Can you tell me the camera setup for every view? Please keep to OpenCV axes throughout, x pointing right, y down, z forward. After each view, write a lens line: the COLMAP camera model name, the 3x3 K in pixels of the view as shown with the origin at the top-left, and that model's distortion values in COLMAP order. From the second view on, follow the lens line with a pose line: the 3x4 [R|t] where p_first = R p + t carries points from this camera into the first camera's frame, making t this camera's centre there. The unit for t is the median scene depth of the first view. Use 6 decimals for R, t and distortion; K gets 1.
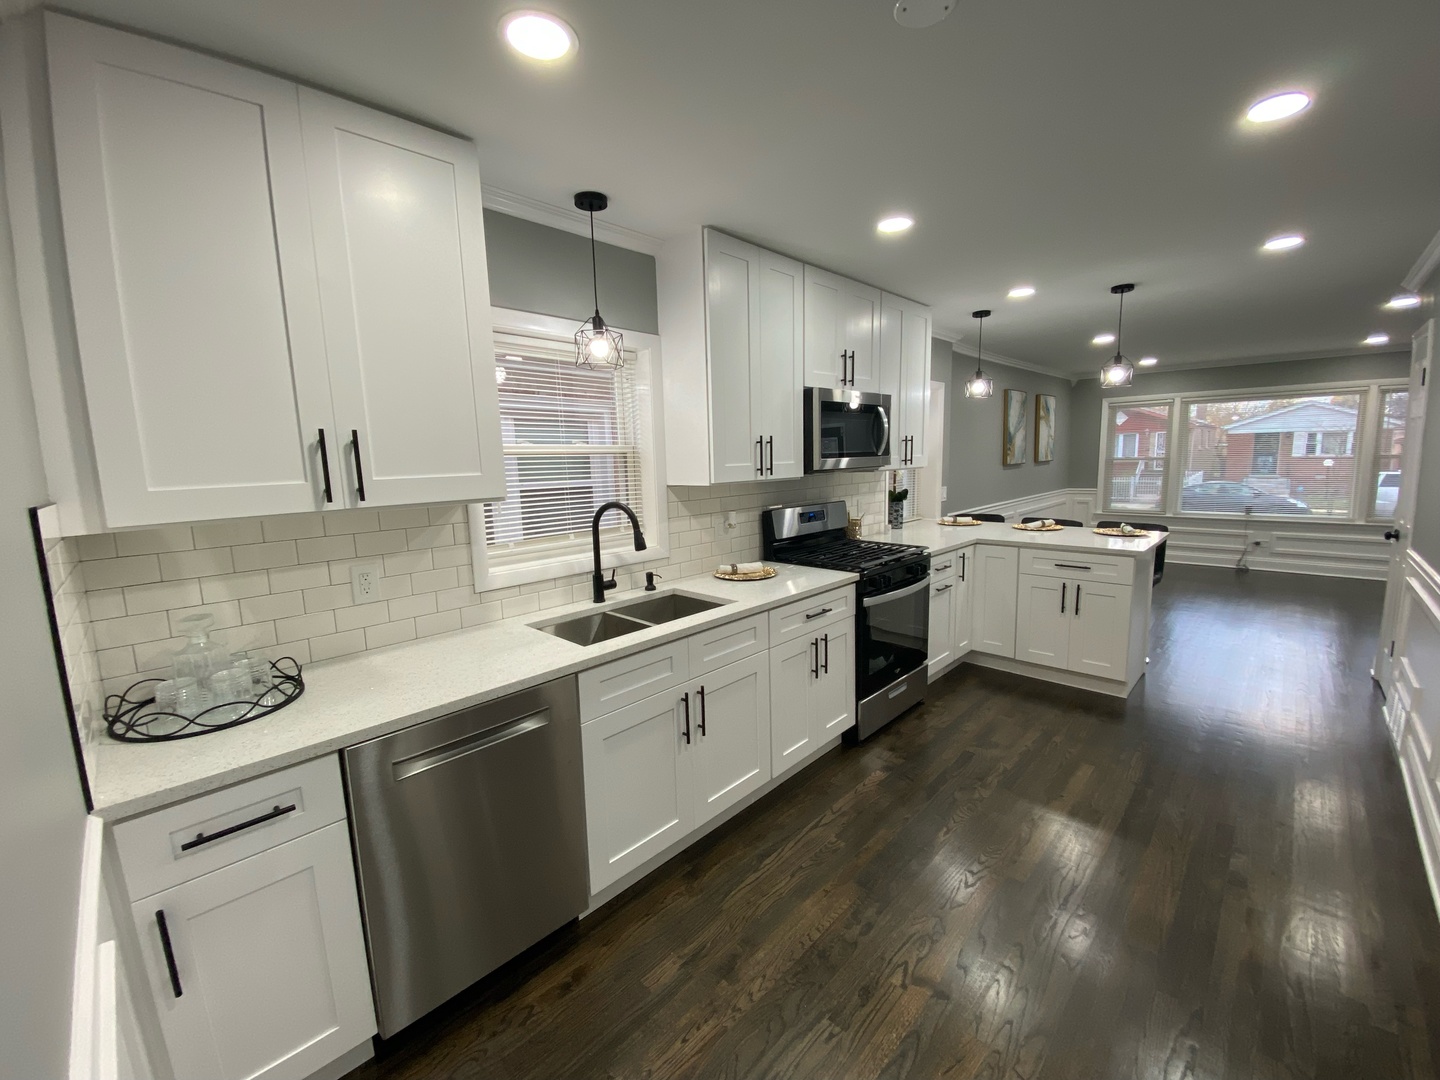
lens RADIAL K [[583.2, 0, 719.9], [0, 583.2, 538.4], [0, 0, 1]] dist [0.028501, -0.021575]
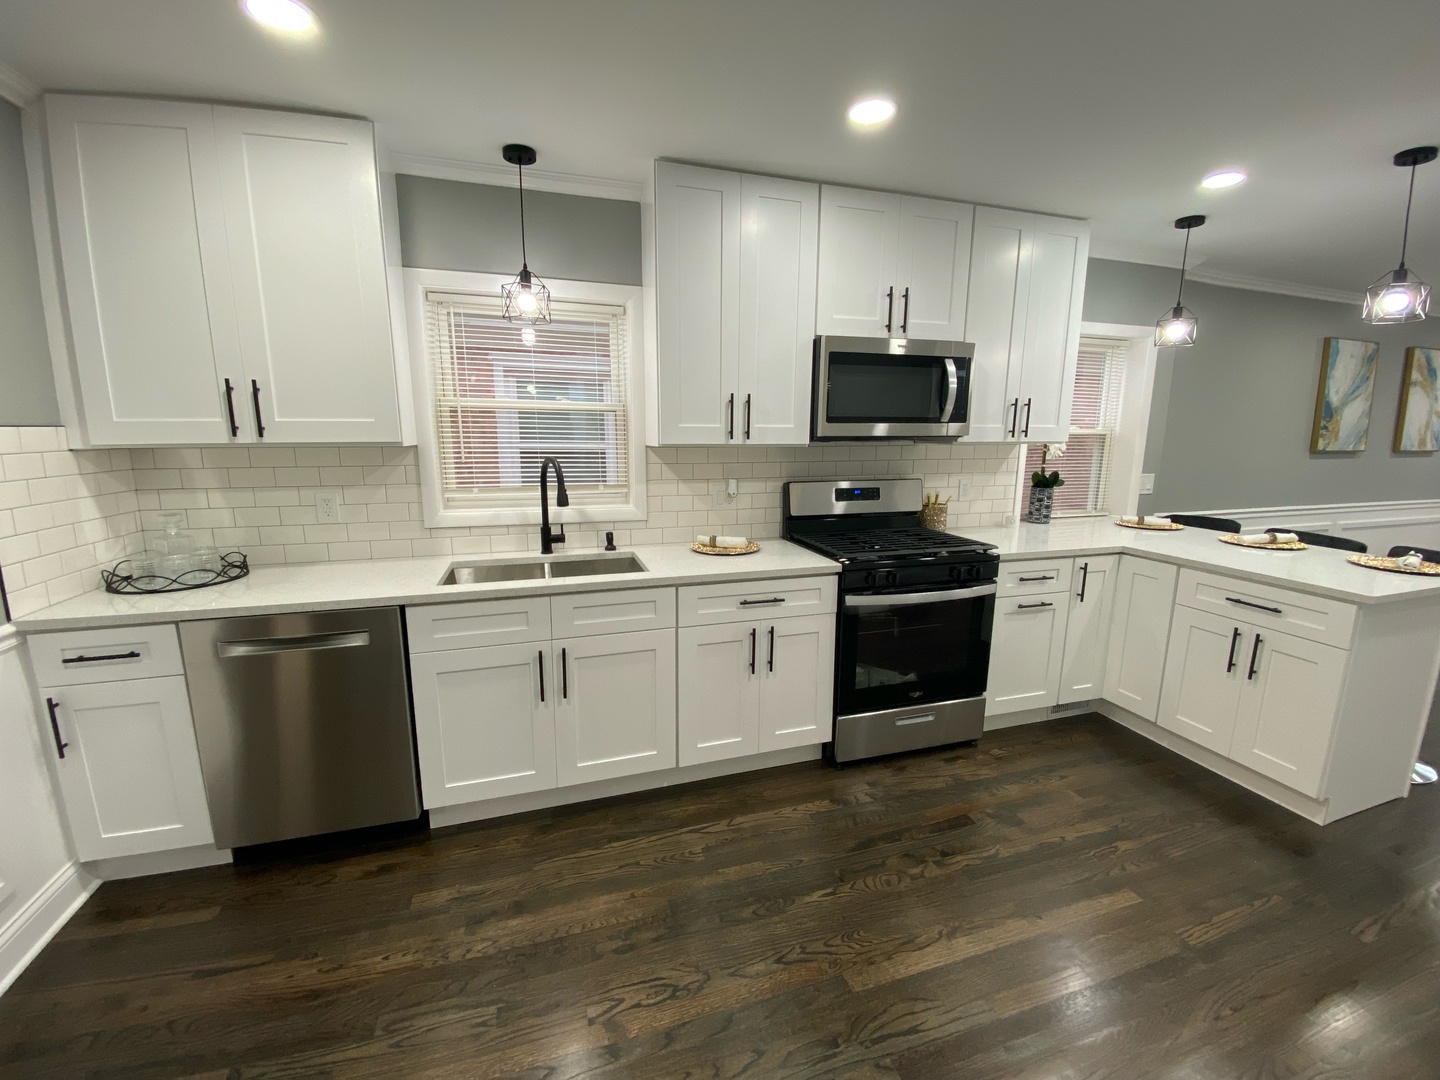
lens RADIAL K [[580.0, 0, 720.0], [0, 580.0, 540.0], [0, 0, 1]] dist [0.024335, -0.021686]
pose [[0.875516, 0.117786, -0.468613, 0.439853], [-0.095332, 0.992878, 0.071452, -0.014558], [0.473692, -0.017884, 0.880509, 0.187760]]
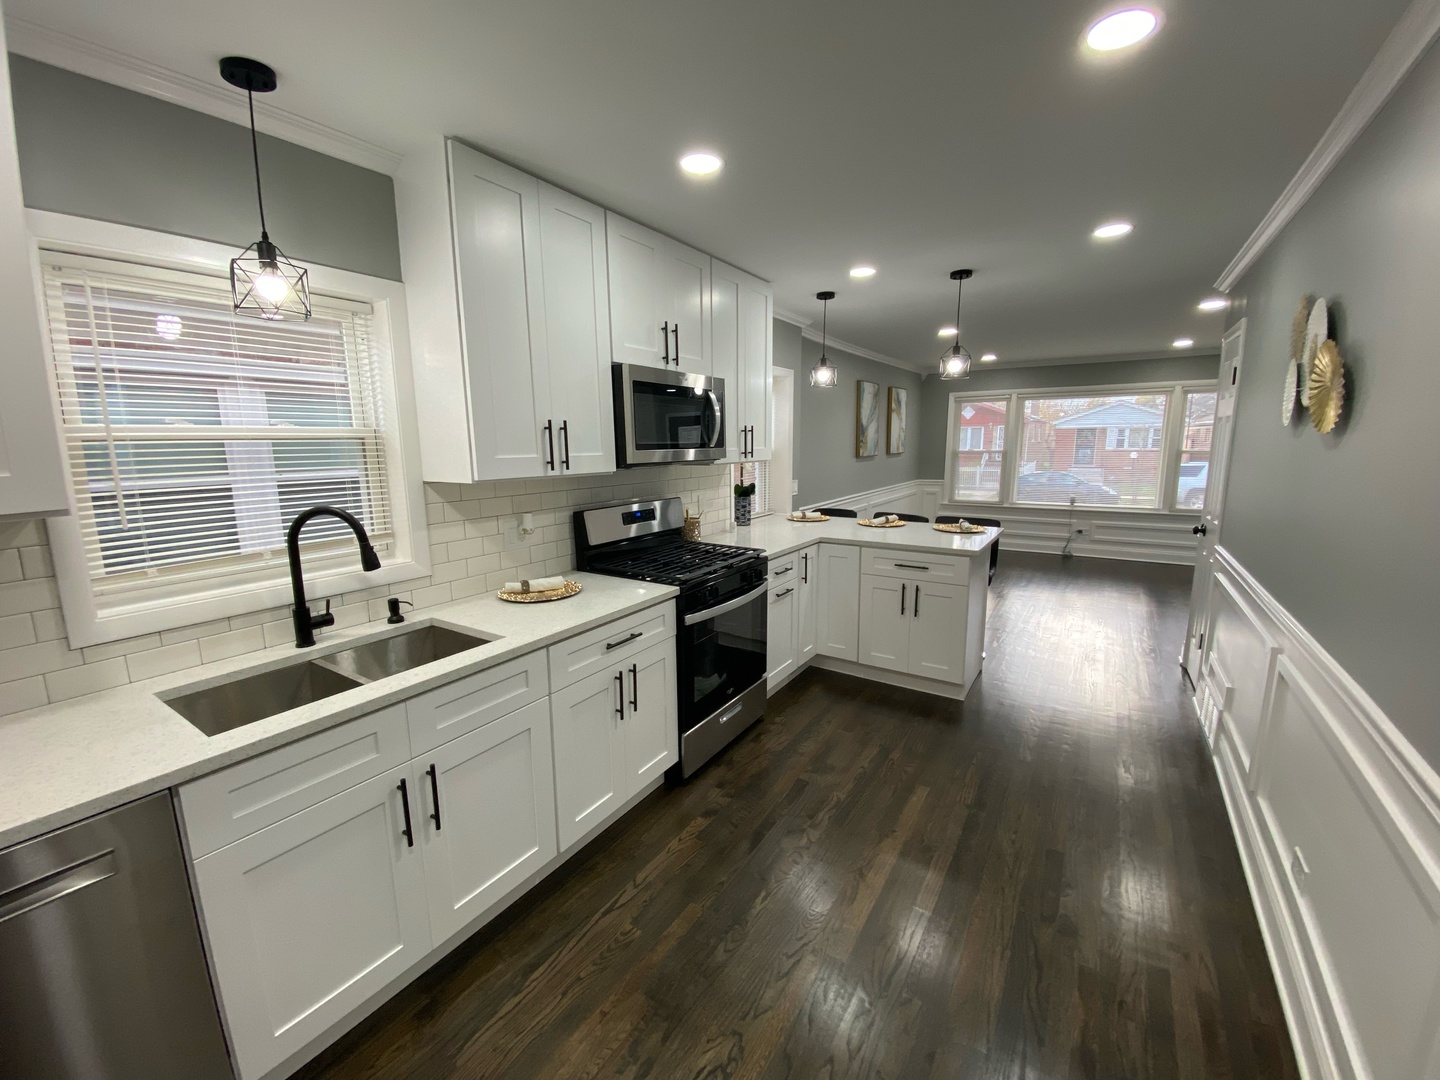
lens RADIAL K [[579.4, 0, 714.6], [0, 579.4, 539.8], [0, 0, 1]] dist [0.042287, -0.032453]
pose [[0.982622, -0.015671, 0.184953, 0.128067], [0.010850, 0.999575, 0.027049, -0.029060], [-0.185298, -0.024572, 0.982375, 0.152520]]
